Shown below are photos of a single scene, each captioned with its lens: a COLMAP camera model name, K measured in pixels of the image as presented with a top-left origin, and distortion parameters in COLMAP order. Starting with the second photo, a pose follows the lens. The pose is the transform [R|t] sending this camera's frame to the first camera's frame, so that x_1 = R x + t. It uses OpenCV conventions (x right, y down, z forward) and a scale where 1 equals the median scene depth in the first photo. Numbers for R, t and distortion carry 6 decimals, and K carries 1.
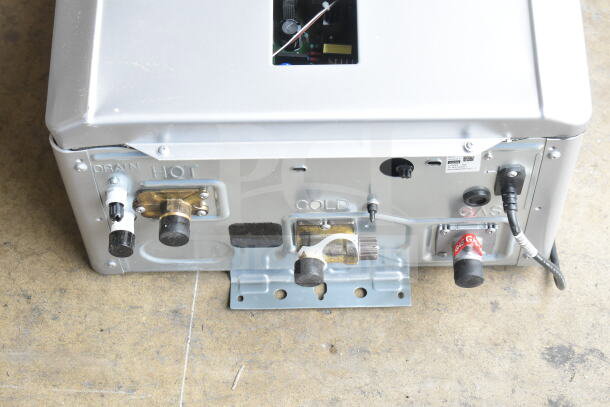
lens RADIAL K [[1387.1, 0, 302.7], [0, 1387.1, 203.9], [0, 0, 1]] dist [-0.030668, 0.000000]
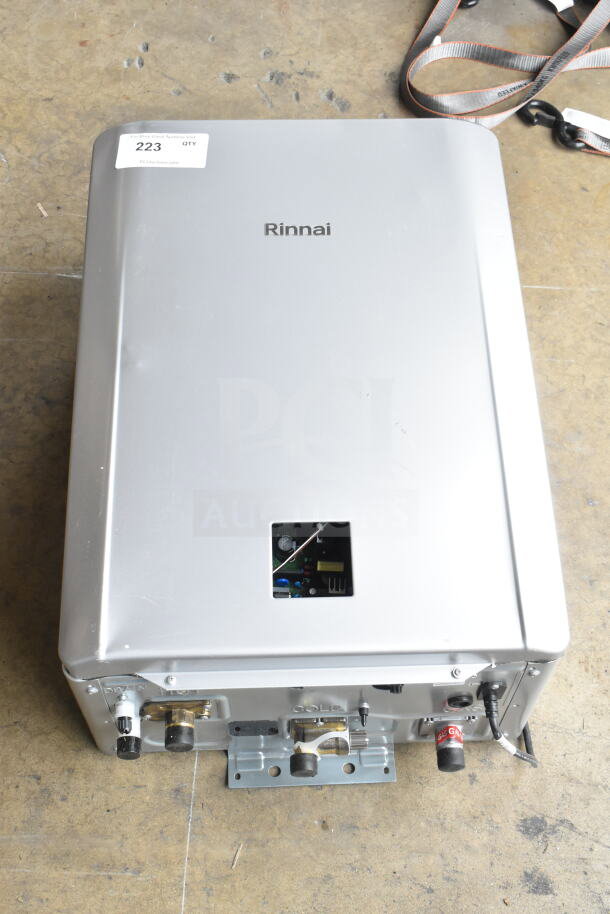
lens RADIAL K [[1232.3, 0, 311.4], [0, 1232.3, 455.7], [0, 0, 1]] dist [-0.029458, 0.000000]
pose [[0.998873, -0.007097, 0.046921, -0.031717], [0.007440, 0.999947, -0.007130, -0.178800], [-0.046868, 0.007471, 0.998873, 0.045418]]
